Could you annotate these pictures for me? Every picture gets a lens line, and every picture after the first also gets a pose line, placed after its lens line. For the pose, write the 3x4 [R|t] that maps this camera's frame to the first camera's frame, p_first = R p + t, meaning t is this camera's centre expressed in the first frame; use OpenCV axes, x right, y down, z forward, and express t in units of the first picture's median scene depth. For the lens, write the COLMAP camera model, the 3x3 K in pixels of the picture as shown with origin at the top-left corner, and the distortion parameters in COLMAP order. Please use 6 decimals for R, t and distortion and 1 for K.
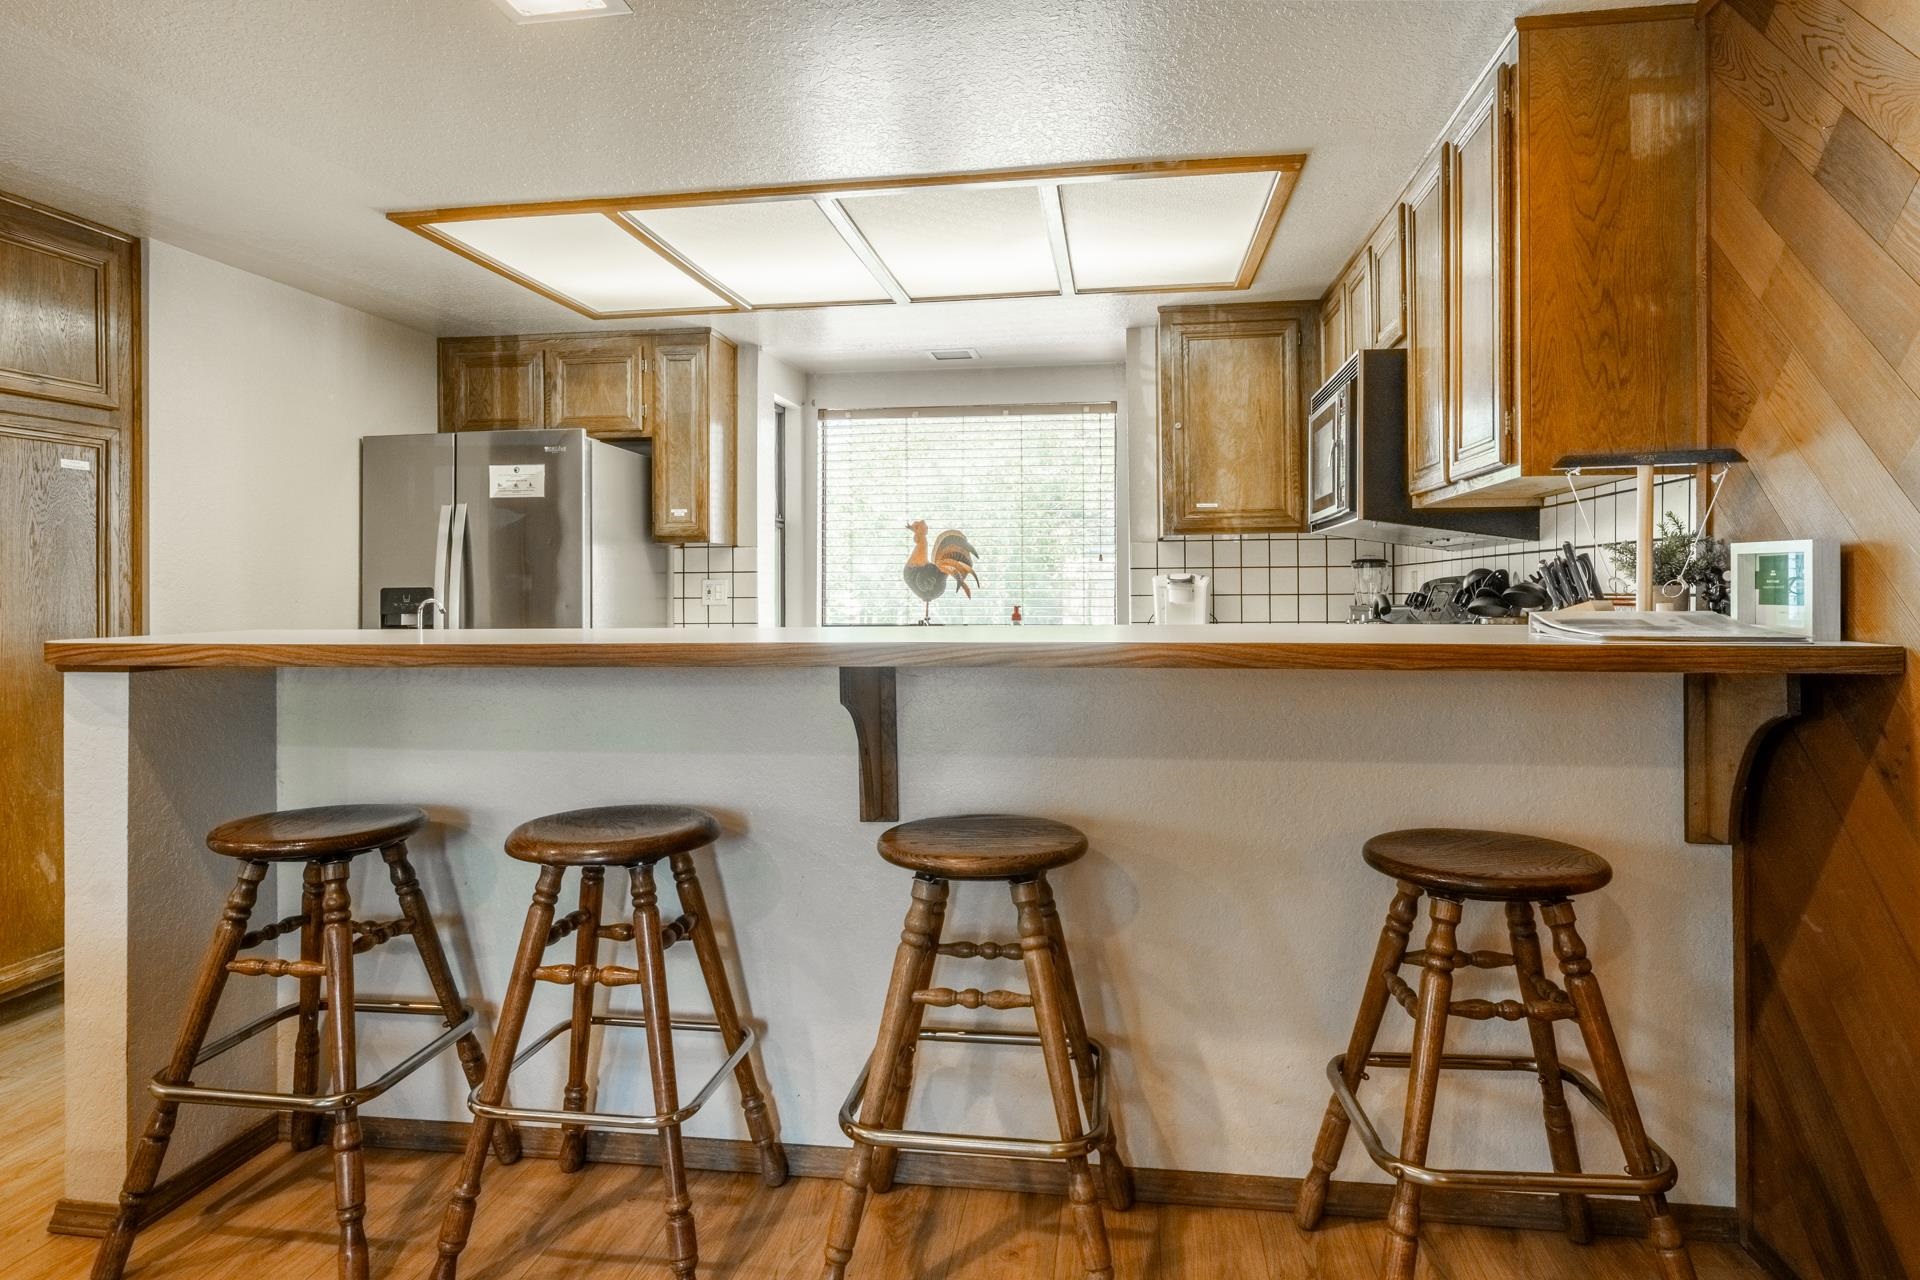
lens RADIAL K [[1095.7, 0, 979.0], [0, 1095.7, 579.8], [0, 0, 1]] dist [-0.002298, -0.000893]
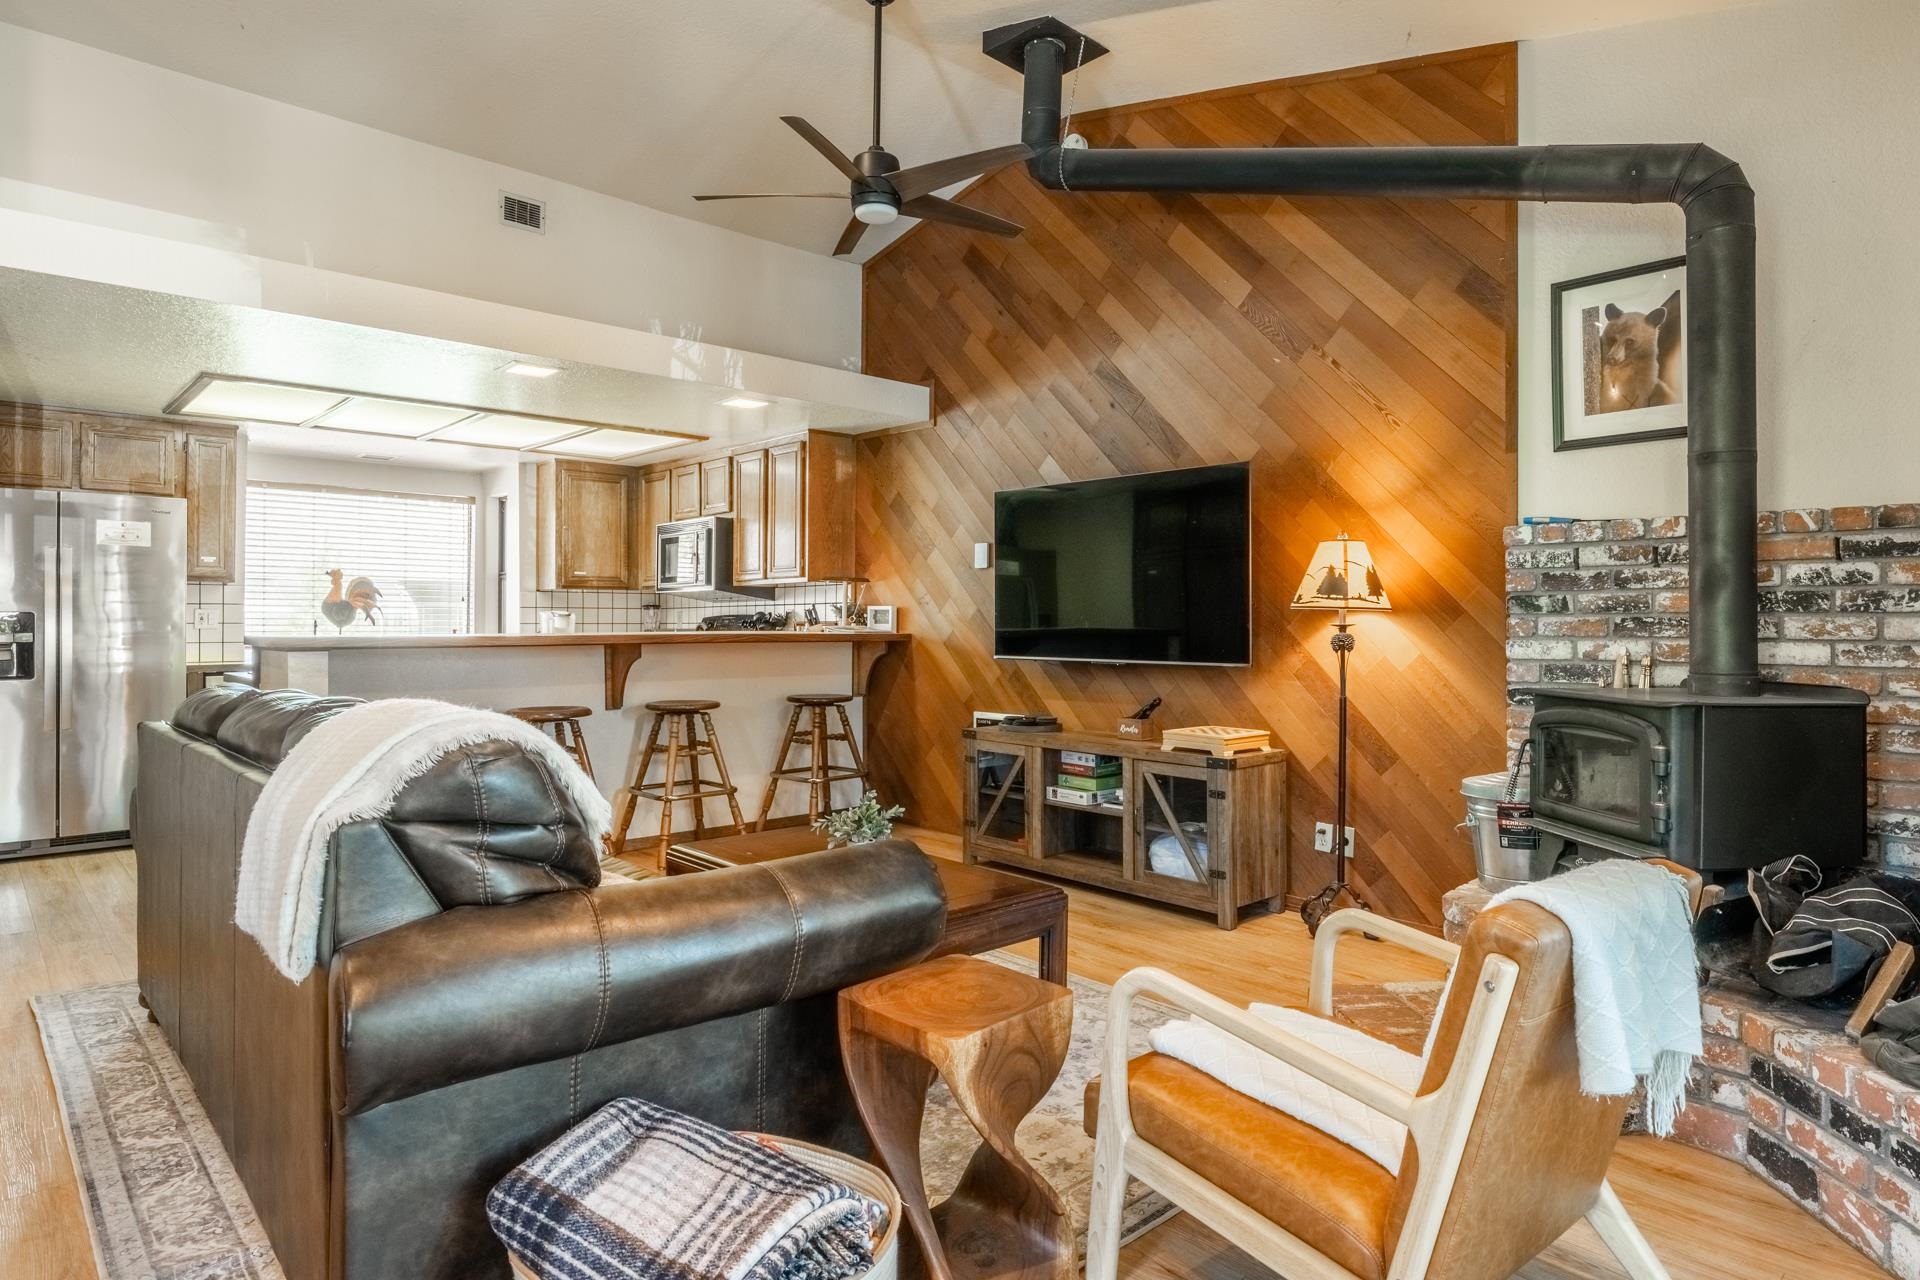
lens RADIAL K [[1095.7, 0, 963.5], [0, 1095.7, 624.7], [0, 0, 1]] dist [-0.002298, -0.000893]
pose [[0.632455, 0.008195, 0.774553, -1.493543], [-0.010865, 0.999940, -0.001709, 0.023828], [-0.774521, -0.007335, 0.632506, -1.178762]]
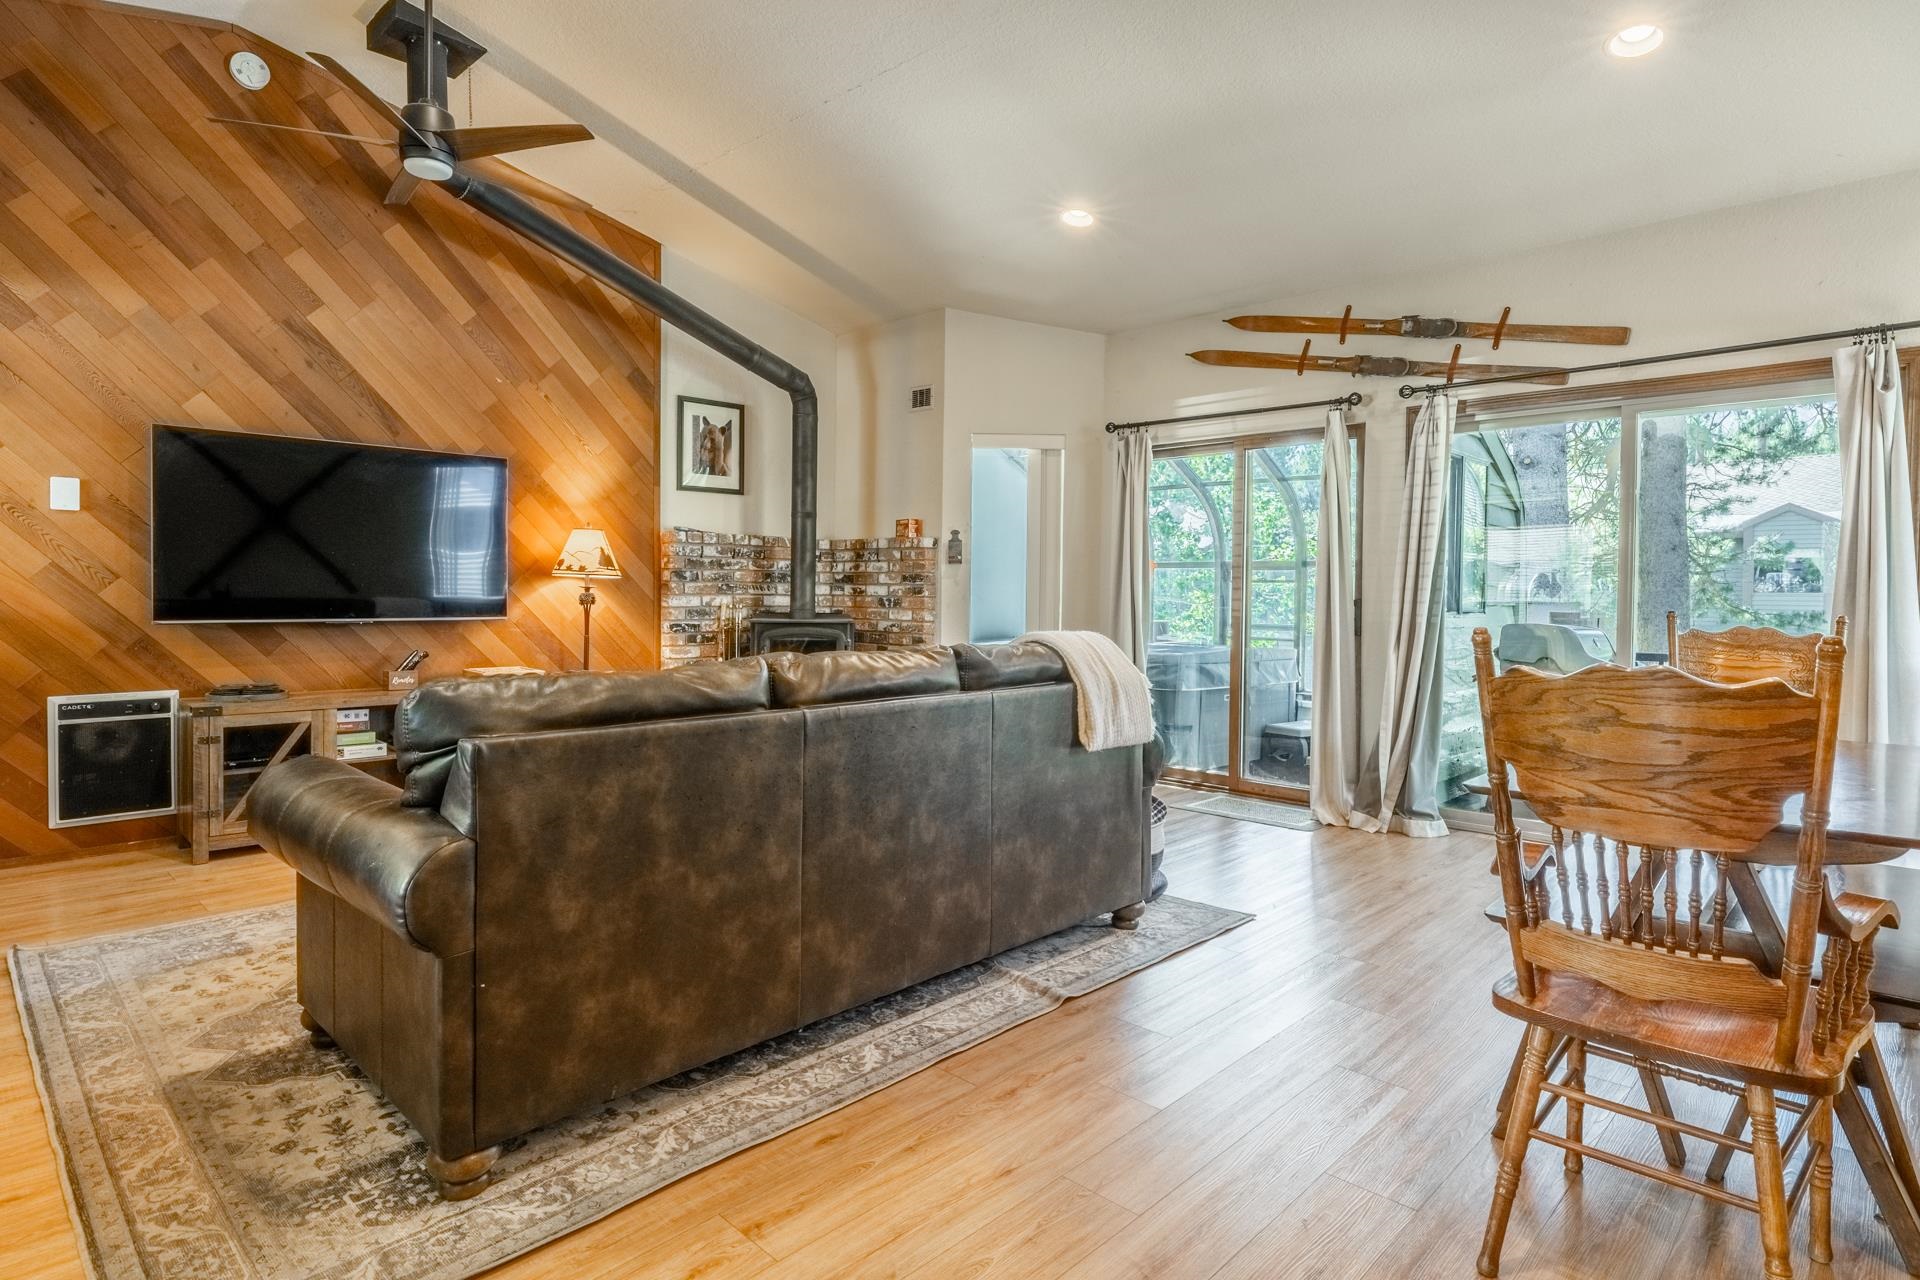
lens RADIAL K [[1014.4, 0, 975.7], [0, 1014.4, 625.6], [0, 0, 1]] dist [-0.002451, -0.000676]
pose [[-0.815762, -0.019488, 0.578059, -1.893983], [-0.004976, 0.999632, 0.026678, 0.038231], [-0.578366, 0.018887, -0.815558, 0.986081]]
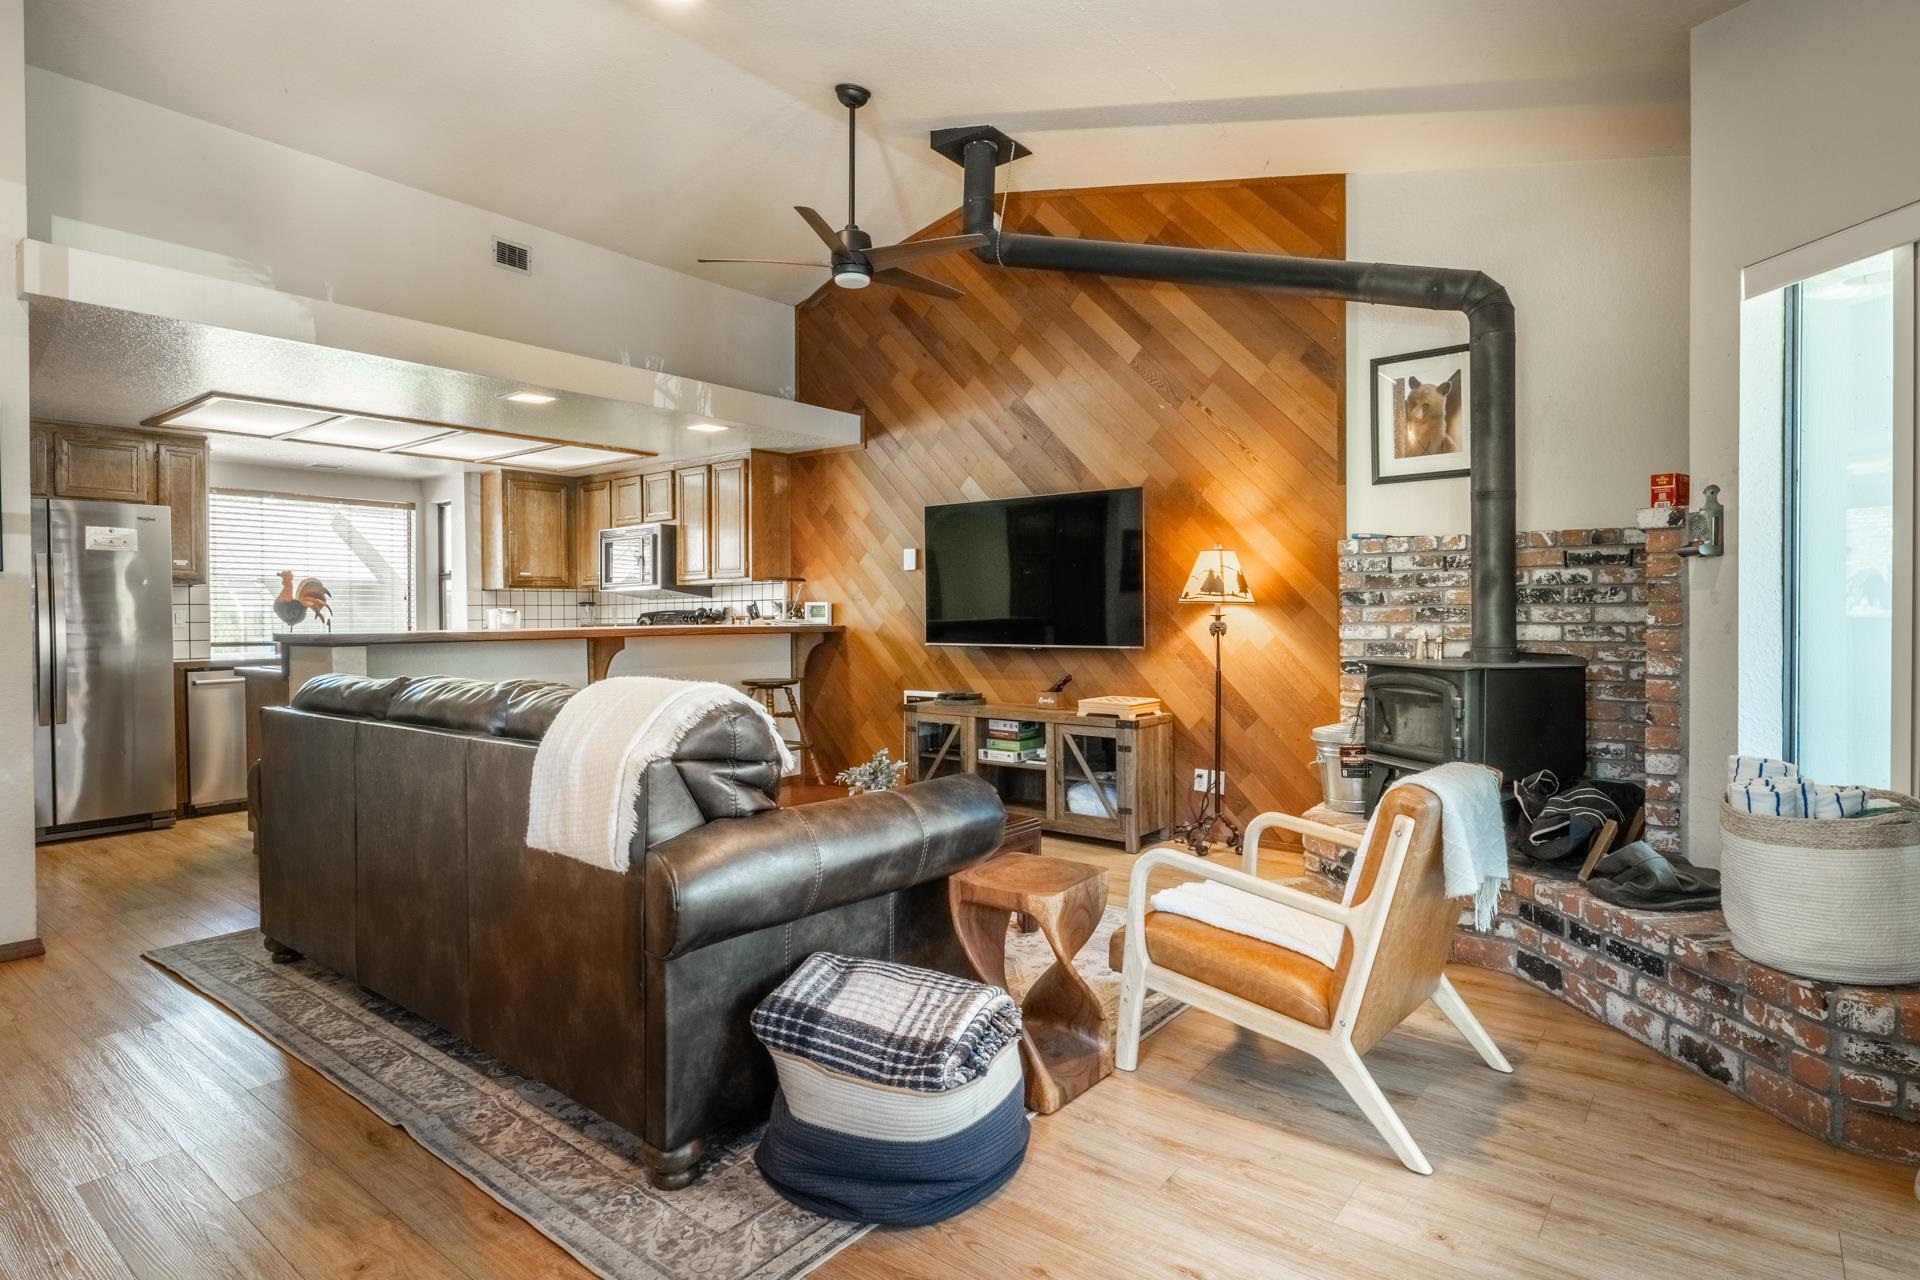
lens RADIAL K [[1014.4, 0, 964.6], [0, 1014.4, 634.0], [0, 0, 1]] dist [-0.002451, -0.000676]
pose [[0.502985, -0.011615, 0.864217, -1.855430], [-0.001430, 0.999897, 0.014271, 0.024486], [-0.864294, -0.008414, 0.502917, -1.142743]]
